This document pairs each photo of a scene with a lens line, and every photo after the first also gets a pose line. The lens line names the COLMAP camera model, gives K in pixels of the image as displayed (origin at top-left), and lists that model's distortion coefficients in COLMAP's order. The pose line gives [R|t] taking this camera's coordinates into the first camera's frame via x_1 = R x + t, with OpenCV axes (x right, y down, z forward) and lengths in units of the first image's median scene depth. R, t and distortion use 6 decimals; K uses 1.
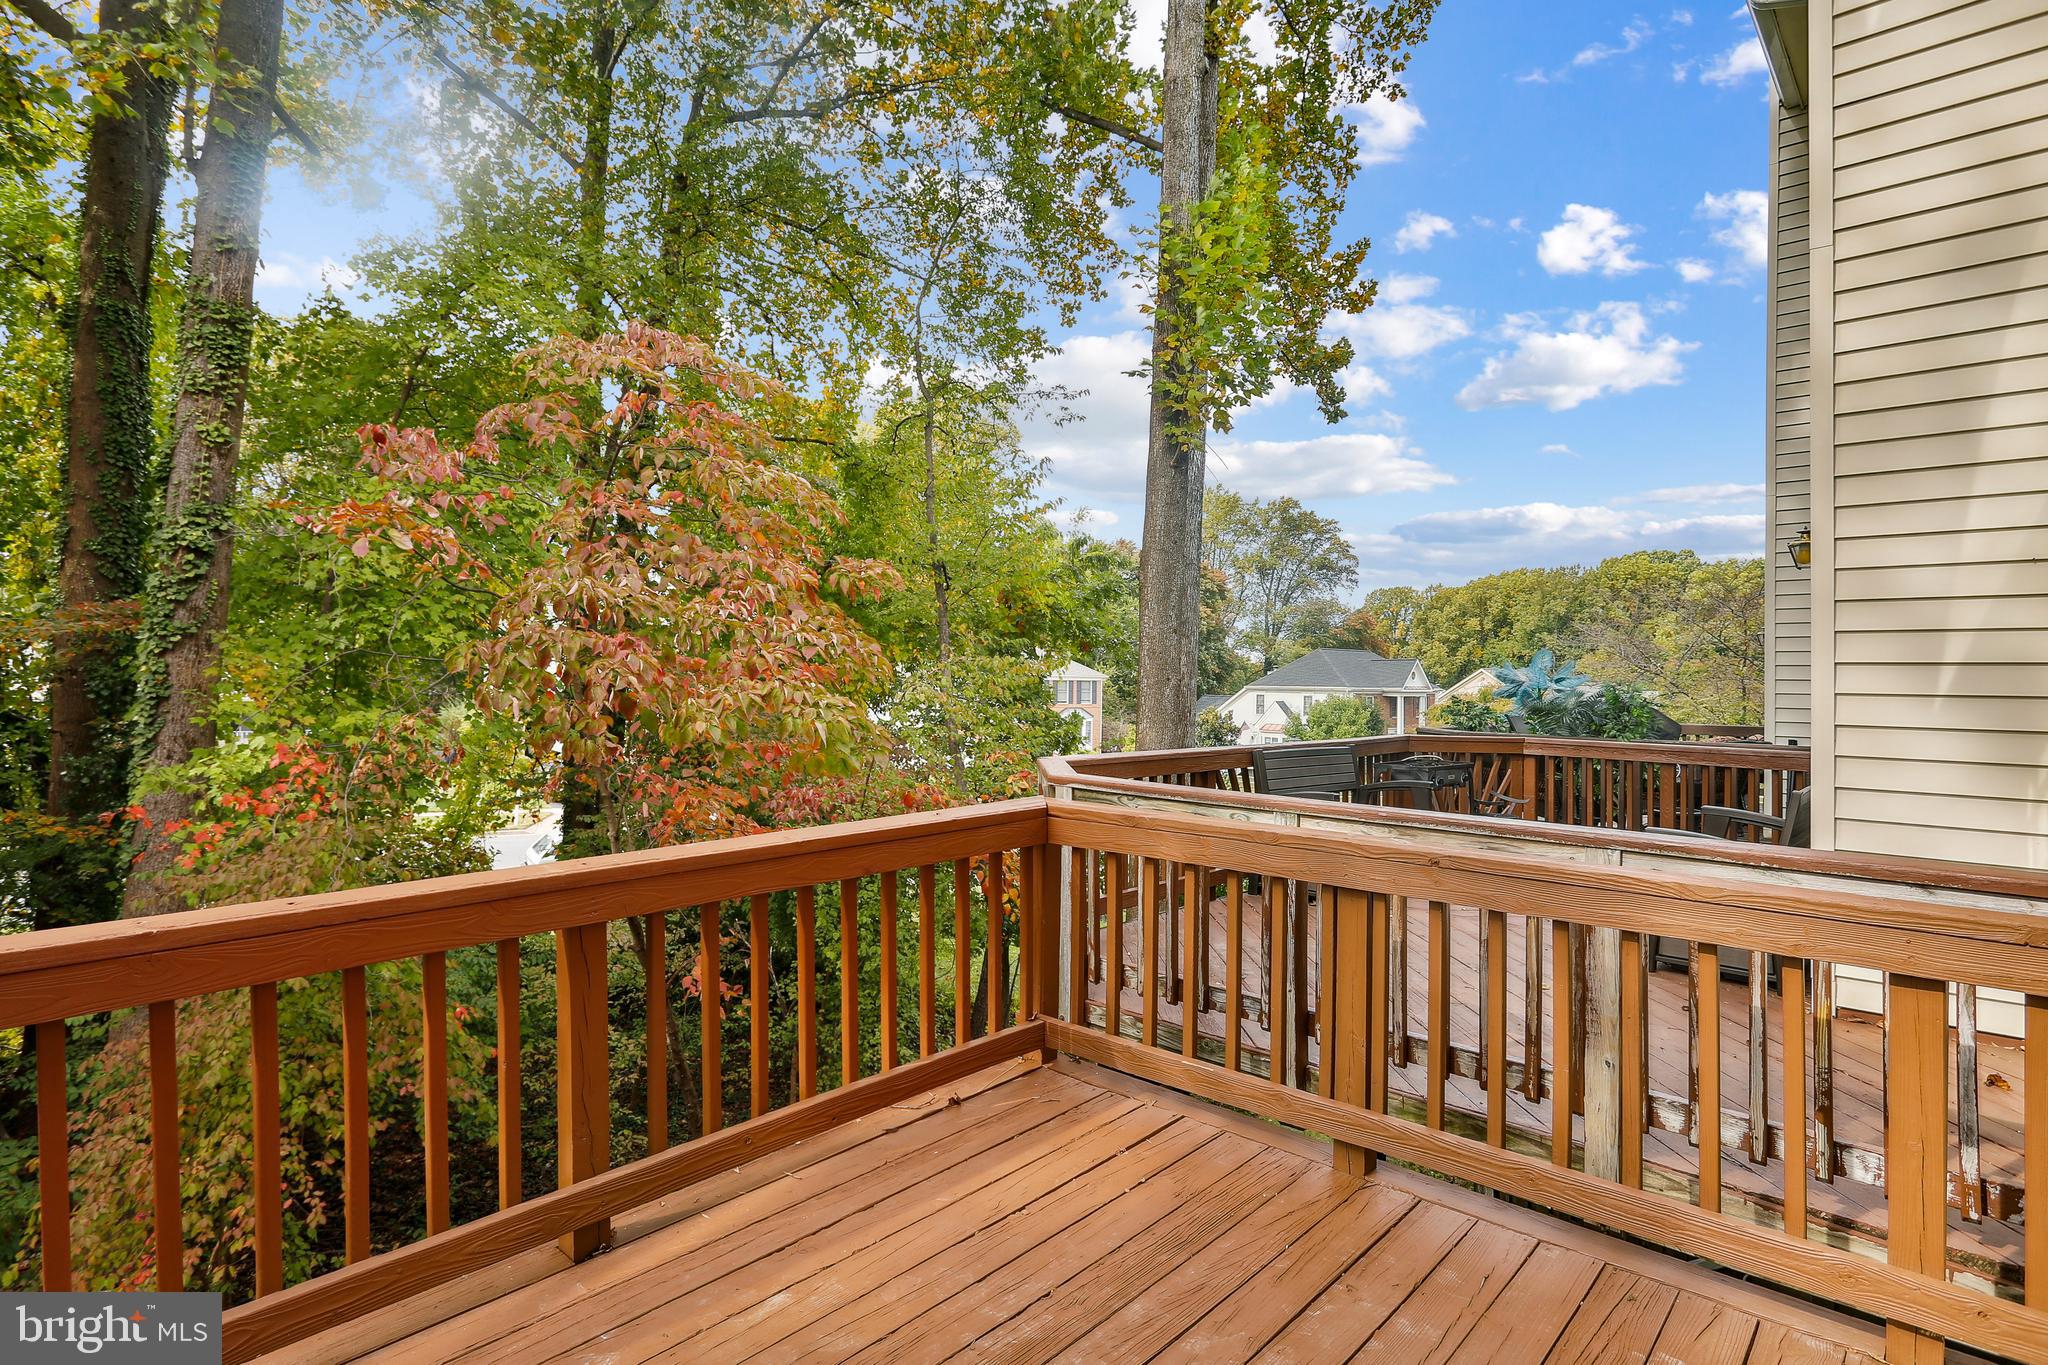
lens RADIAL K [[1008.1, 0, 1024.0], [0, 1008.1, 682.5], [0, 0, 1]] dist [0.000066, 0.000027]
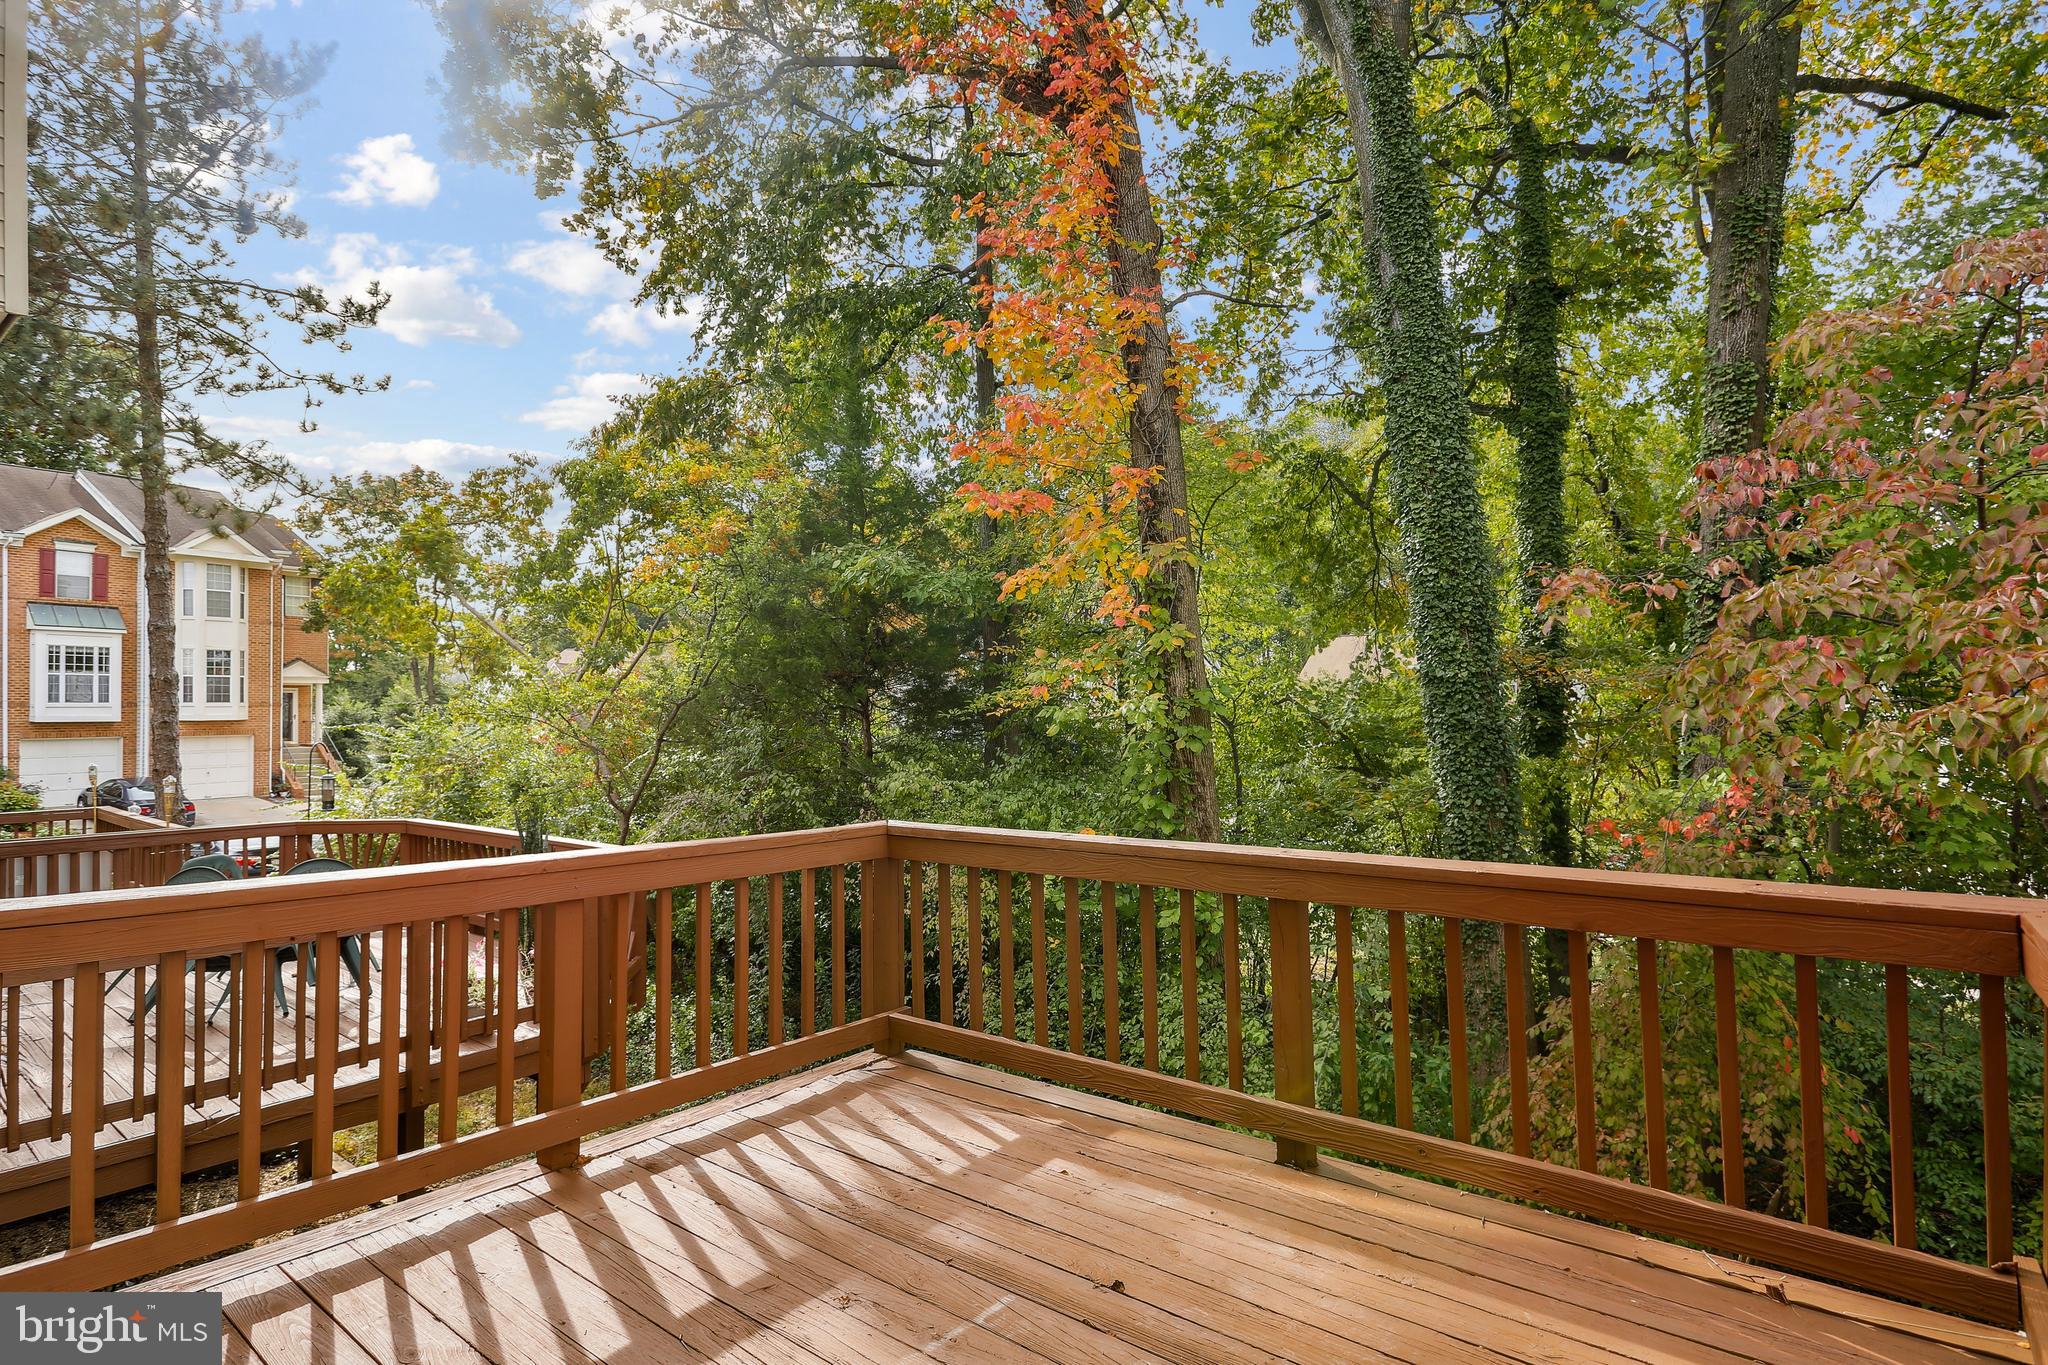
lens RADIAL K [[1014.8, 0, 1013.2], [0, 1014.8, 701.6], [0, 0, 1]] dist [-0.003607, -0.000673]
pose [[0.083245, -0.019863, -0.996331, 0.595005], [0.001552, 0.999803, -0.019803, 0.012531], [0.996528, 0.000102, 0.083259, 0.406084]]
